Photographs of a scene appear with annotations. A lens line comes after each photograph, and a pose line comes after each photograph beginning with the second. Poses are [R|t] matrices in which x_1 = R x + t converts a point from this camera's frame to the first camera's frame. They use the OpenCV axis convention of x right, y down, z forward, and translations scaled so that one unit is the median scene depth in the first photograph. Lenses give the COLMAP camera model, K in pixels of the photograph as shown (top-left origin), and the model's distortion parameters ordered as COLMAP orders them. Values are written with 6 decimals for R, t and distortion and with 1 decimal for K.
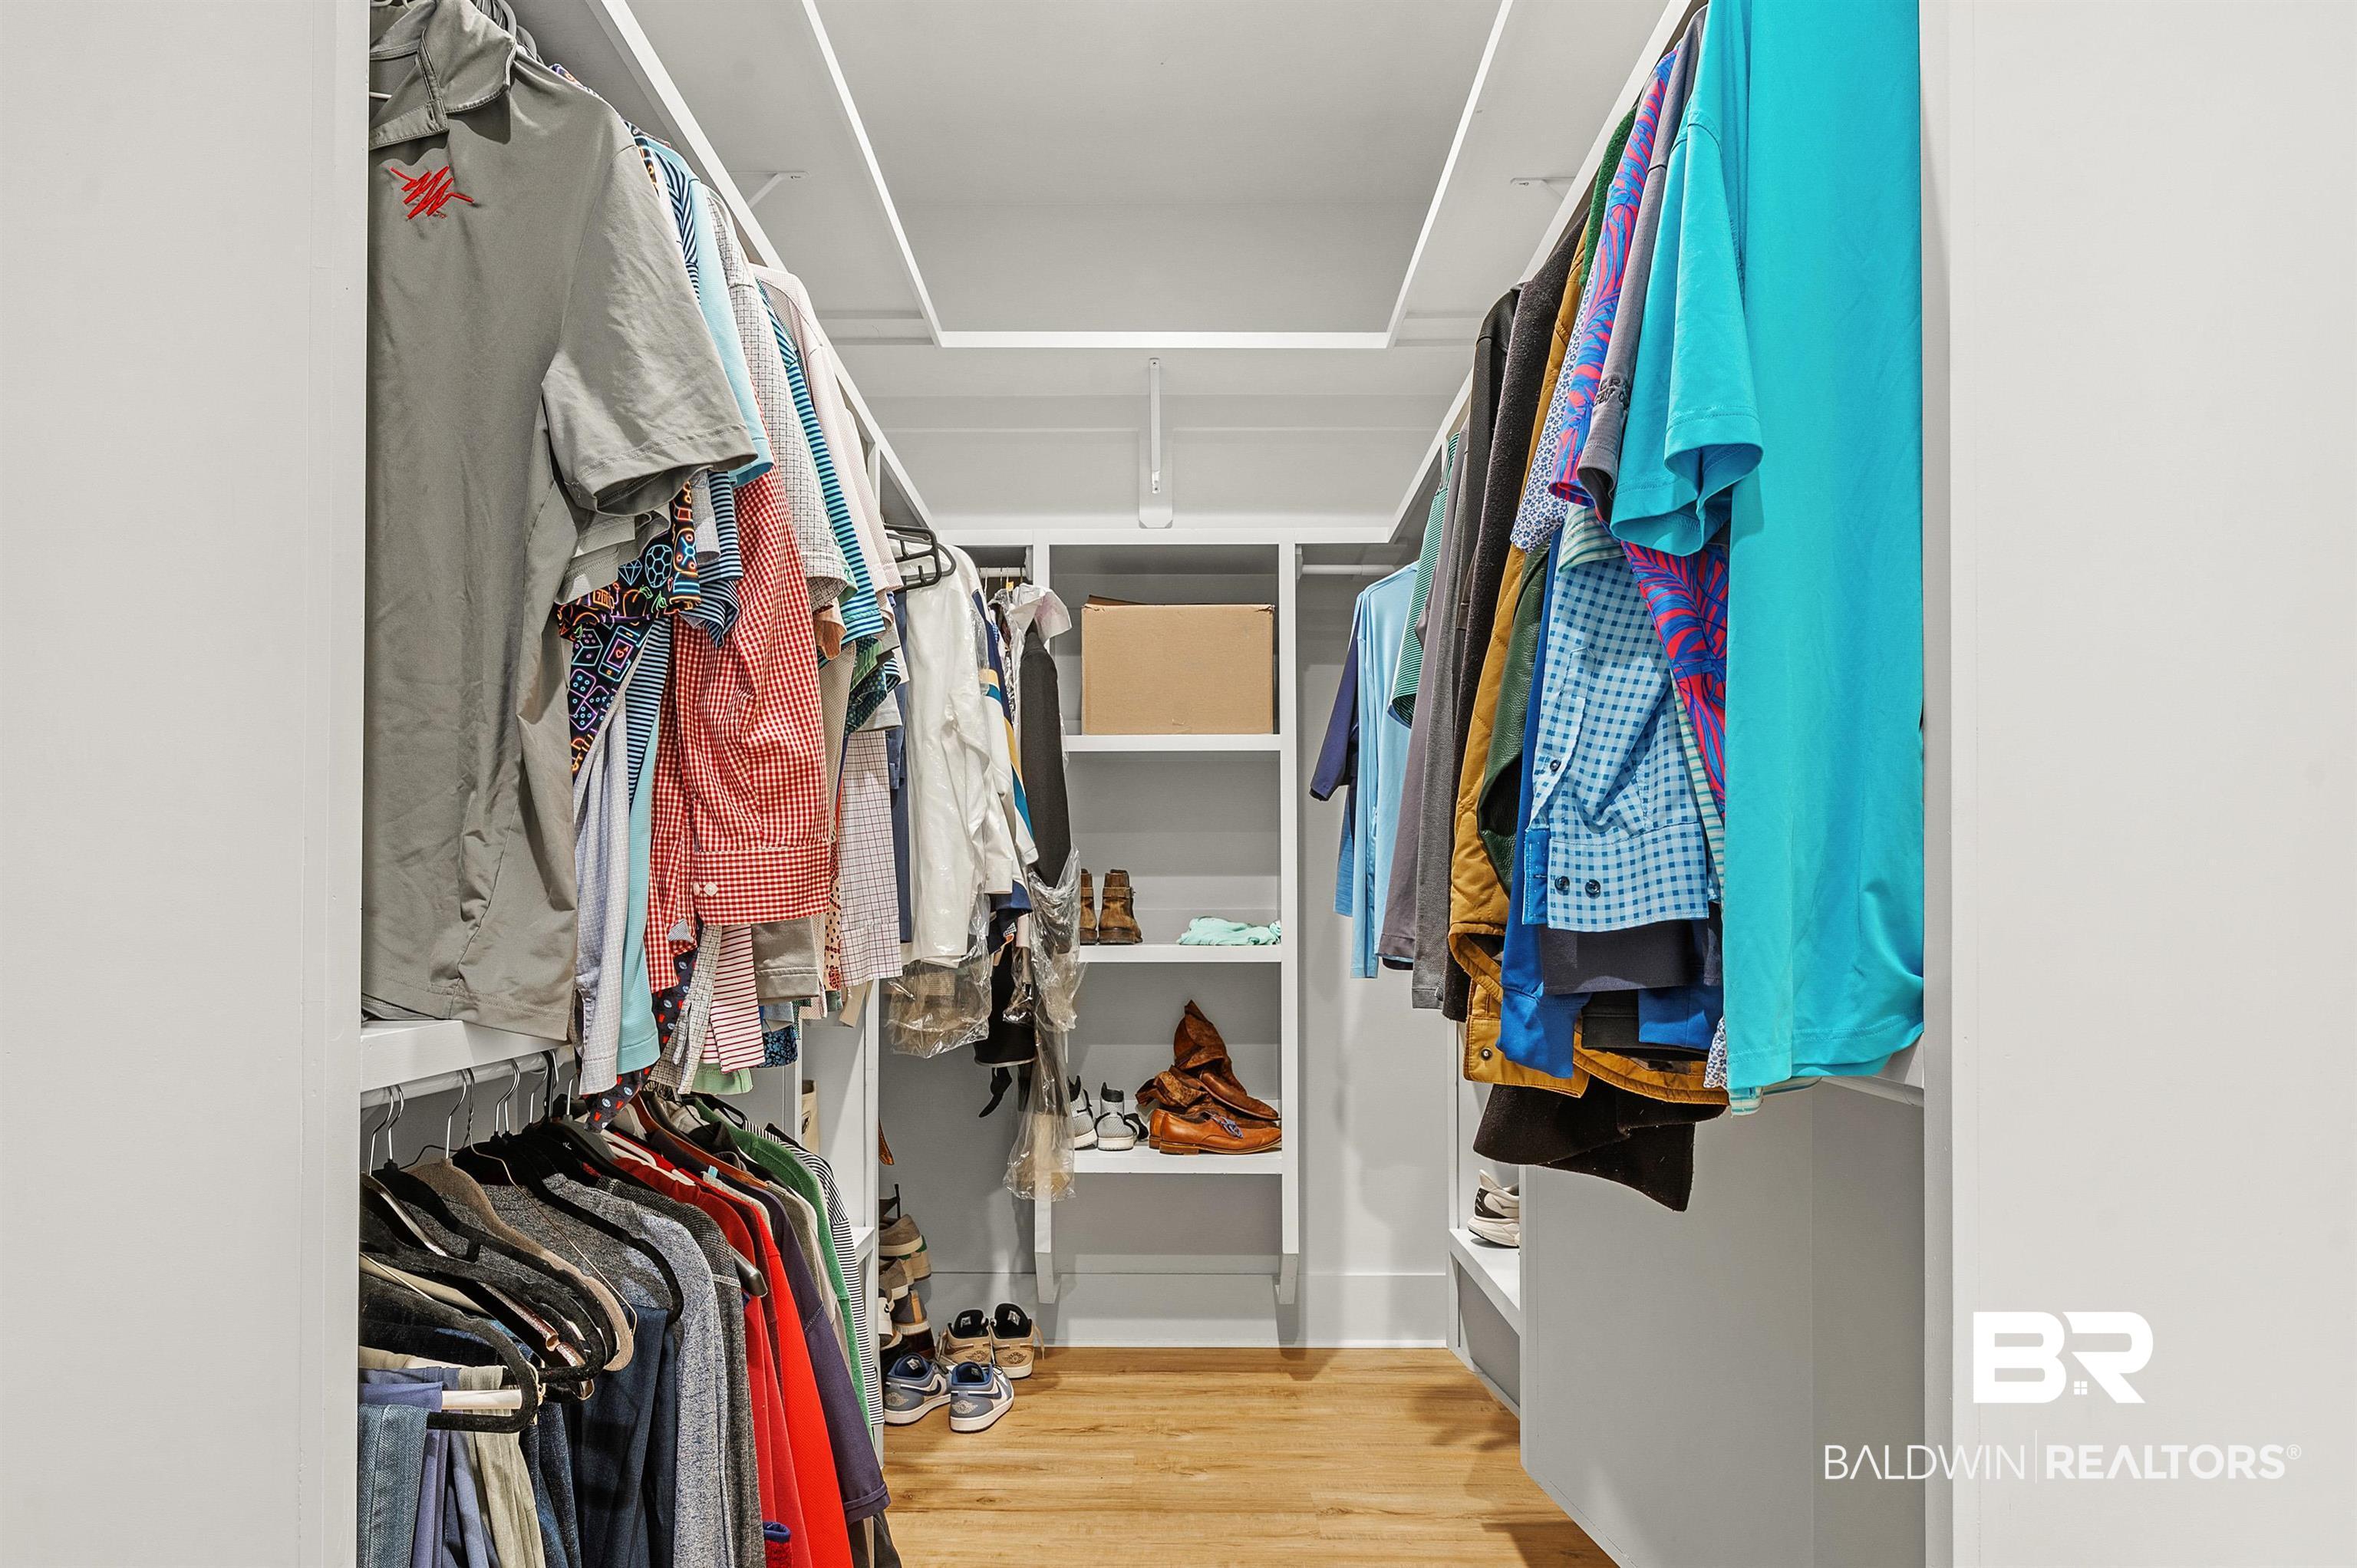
lens RADIAL K [[1496.9, 0, 1170.8], [0, 1496.9, 898.6], [0, 0, 1]] dist [-0.003879, 0.002928]
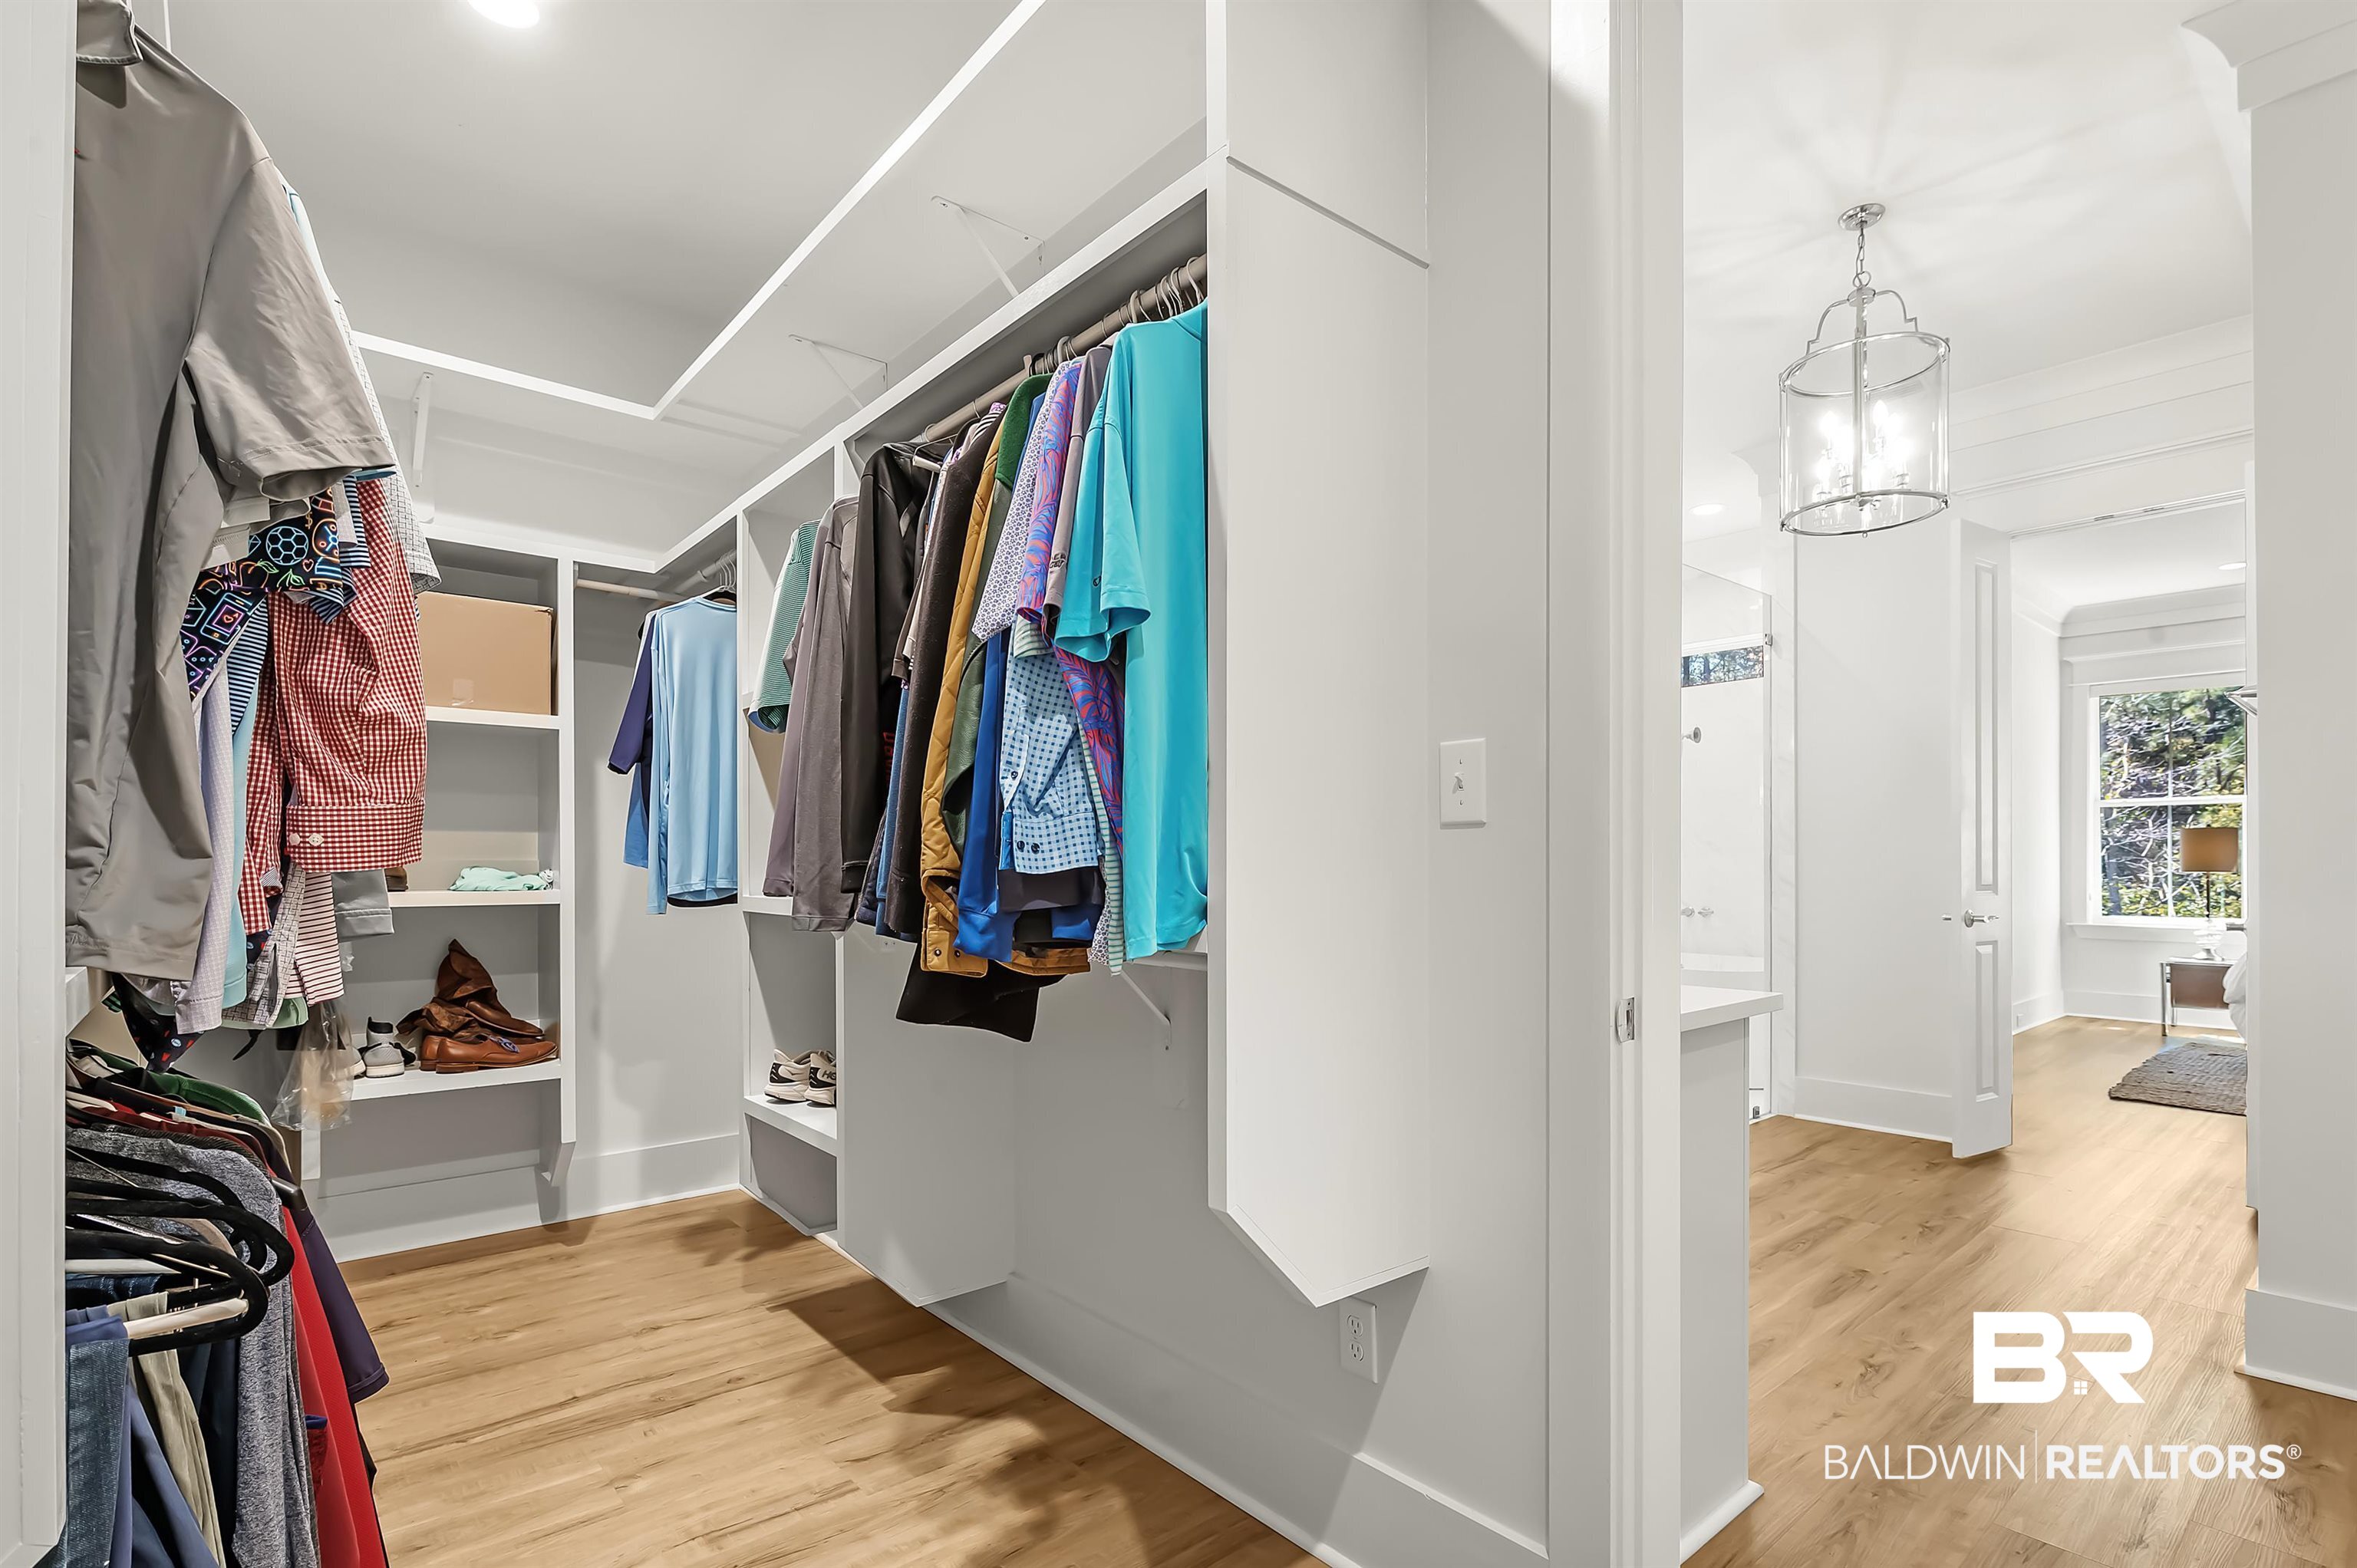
lens RADIAL K [[1088.3, 0, 1230.3], [0, 1088.3, 854.5], [0, 0, 1]] dist [0.001673, -0.001129]
pose [[0.741060, 0.007528, 0.671396, -0.345267], [-0.007910, 0.999966, -0.002481, 0.001259], [-0.671392, -0.003472, 0.741095, -0.057403]]
